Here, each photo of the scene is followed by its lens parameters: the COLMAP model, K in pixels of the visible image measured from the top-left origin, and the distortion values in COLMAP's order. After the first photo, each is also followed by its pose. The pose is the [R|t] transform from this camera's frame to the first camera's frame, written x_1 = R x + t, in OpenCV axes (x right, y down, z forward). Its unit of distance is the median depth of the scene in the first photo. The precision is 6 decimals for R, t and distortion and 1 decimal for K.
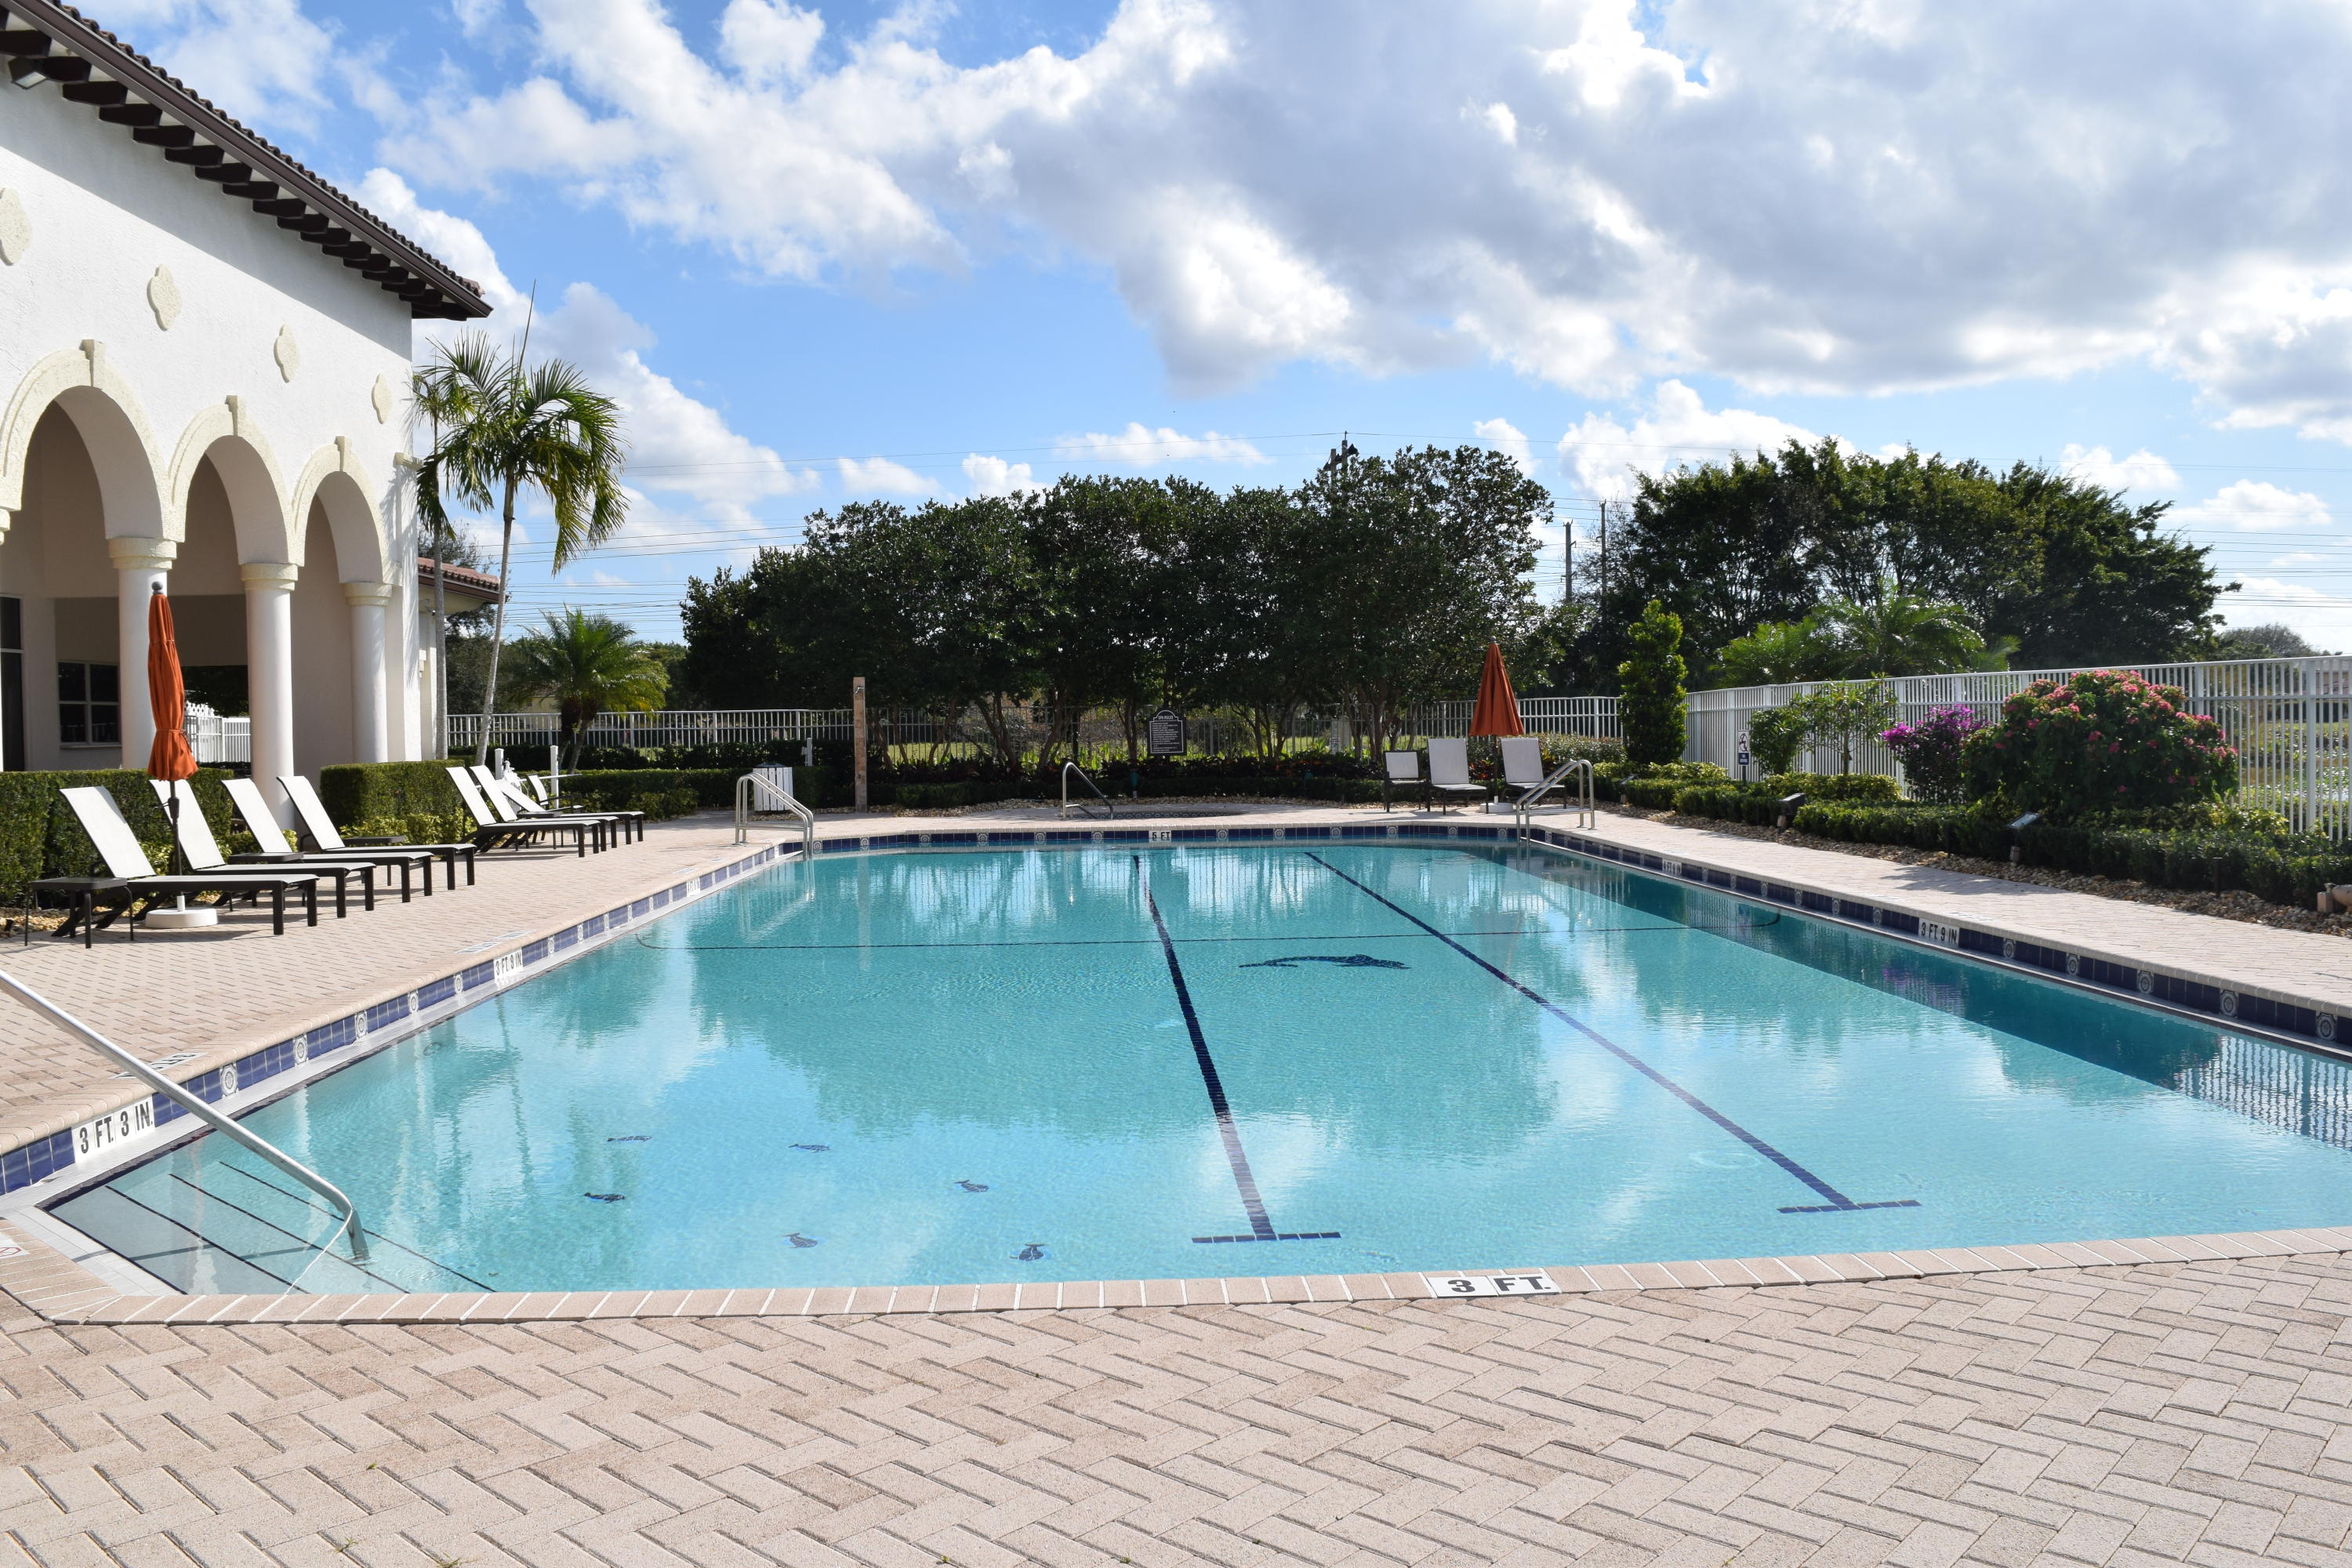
lens RADIAL K [[1870.7, 0, 1176.0], [0, 1870.7, 784.0], [0, 0, 1]] dist [-0.076059, -0.000124]
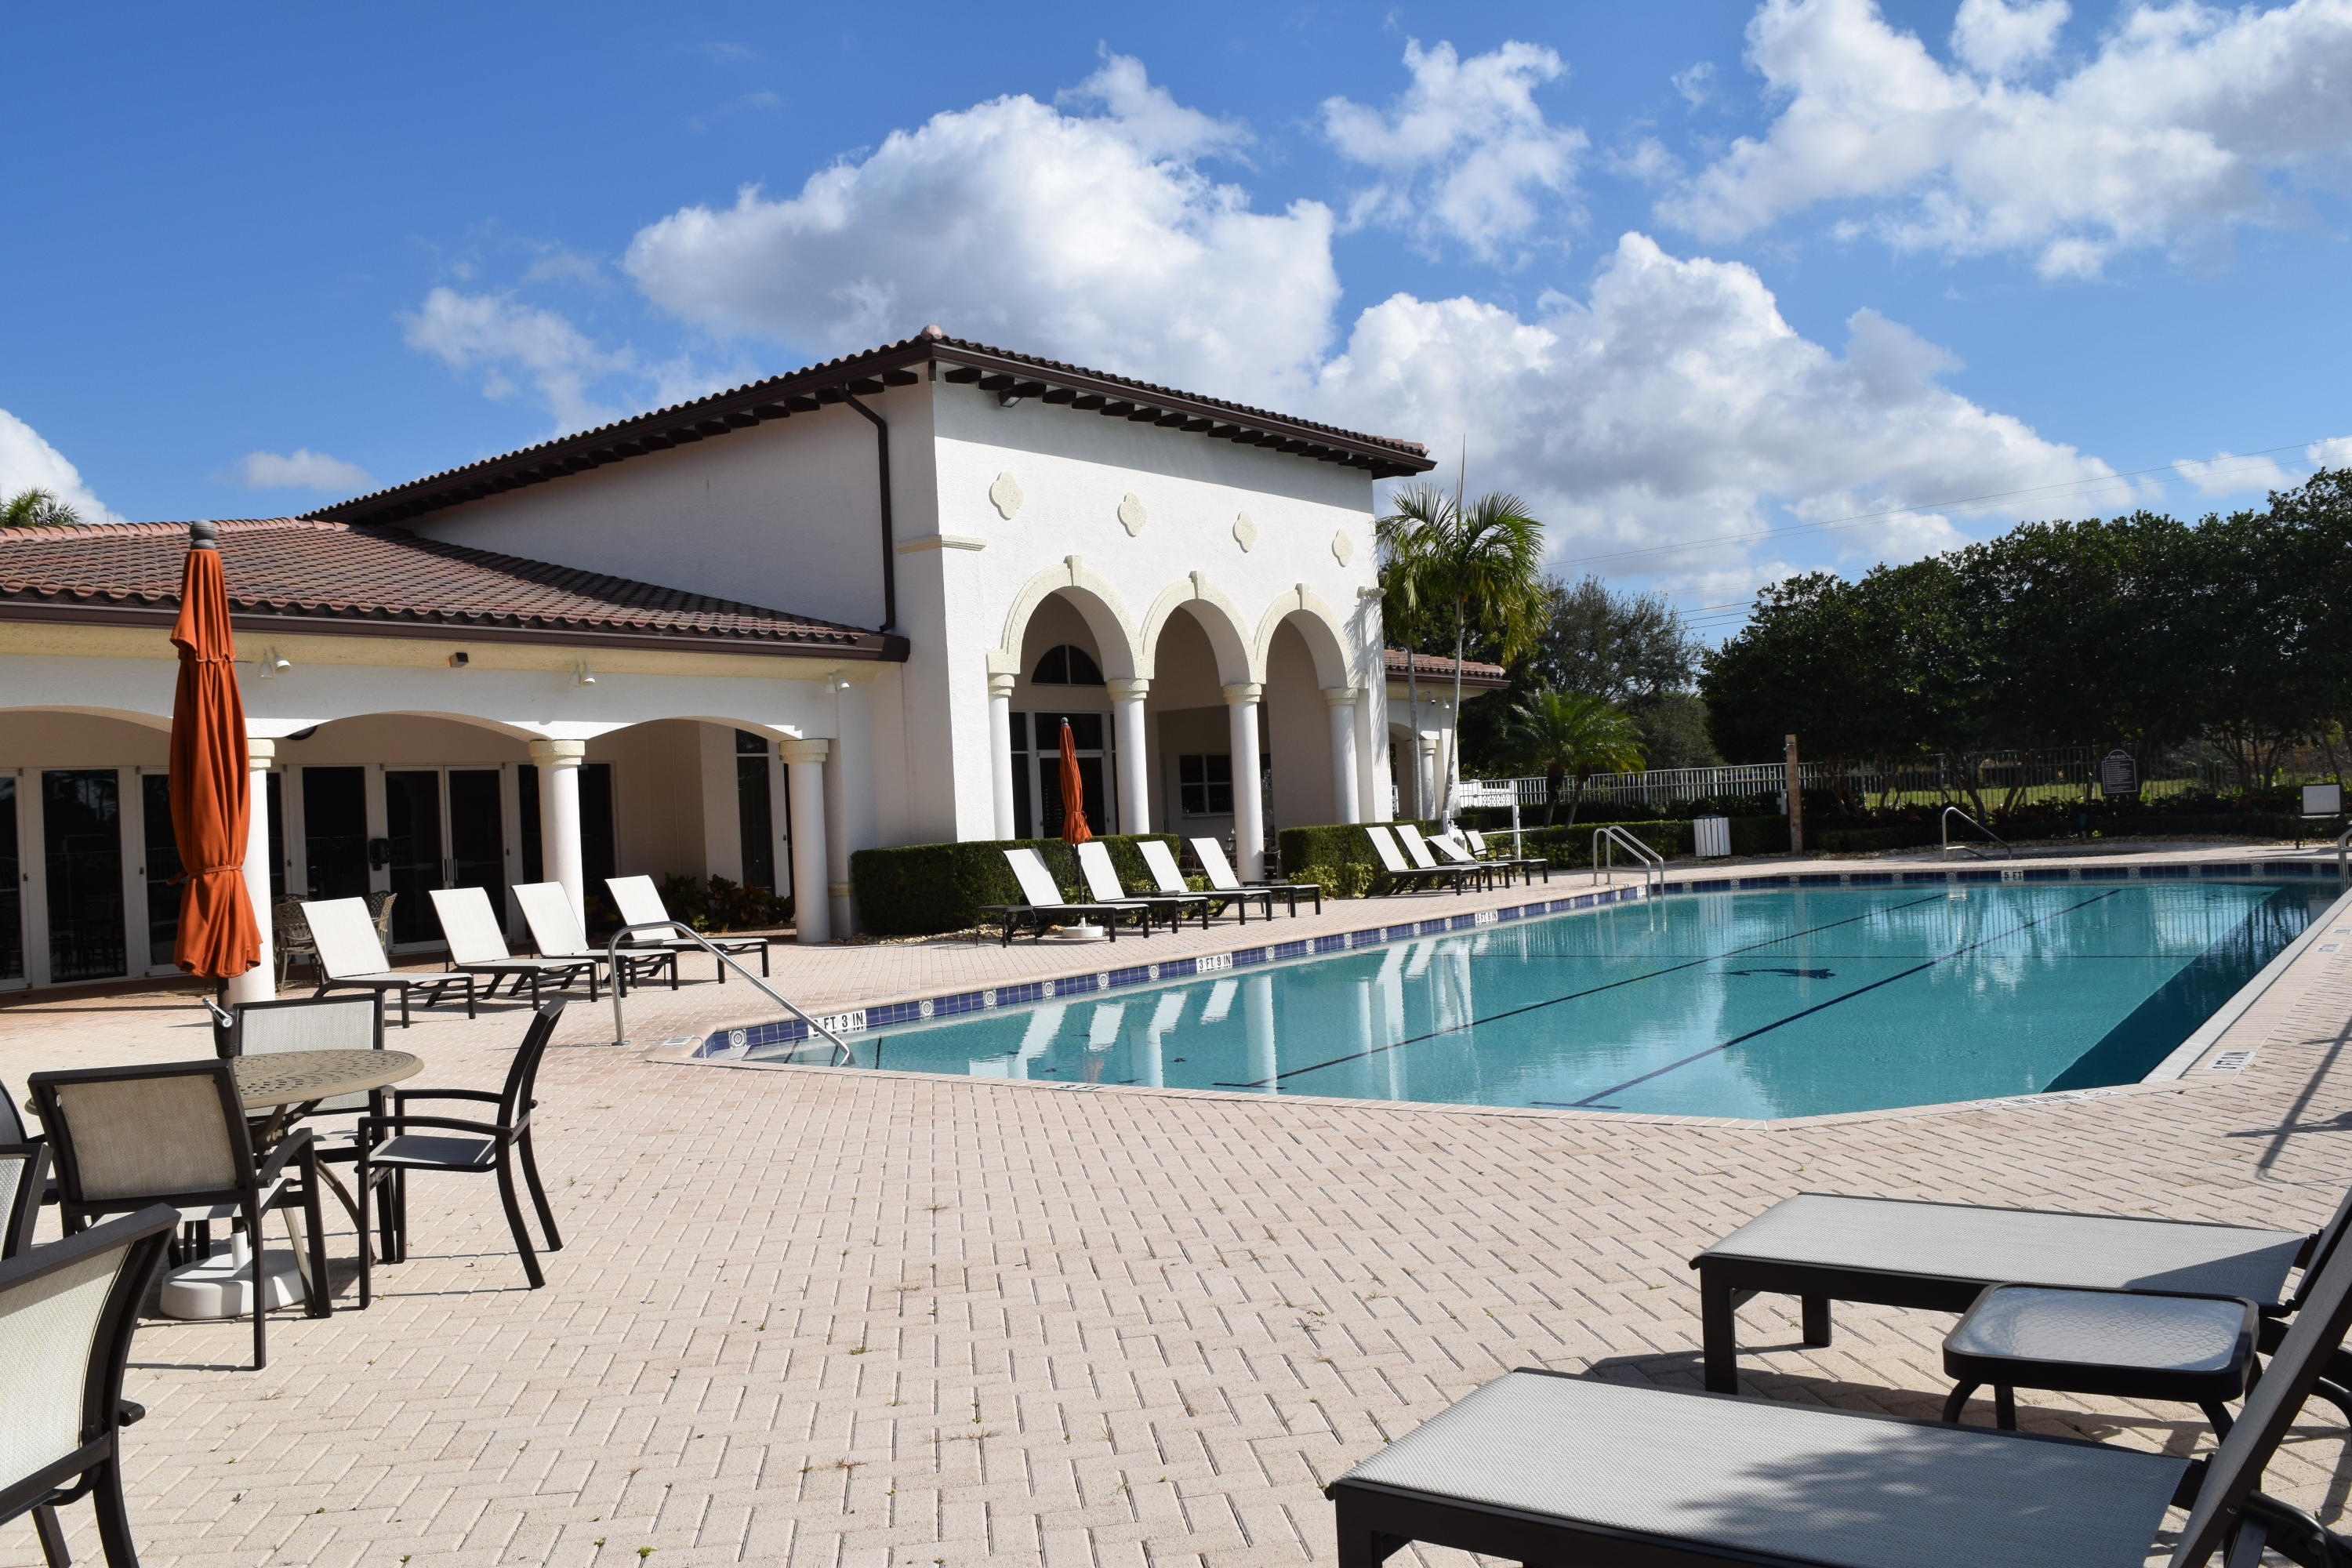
lens RADIAL K [[1847.6, 0, 1176.0], [0, 1847.6, 784.0], [0, 0, 1]] dist [0.046440, 0.001288]
pose [[0.783648, -0.037652, -0.620063, 0.260188], [0.022086, 0.999219, -0.032762, 0.000182], [0.620813, 0.011979, 0.783867, -0.099481]]
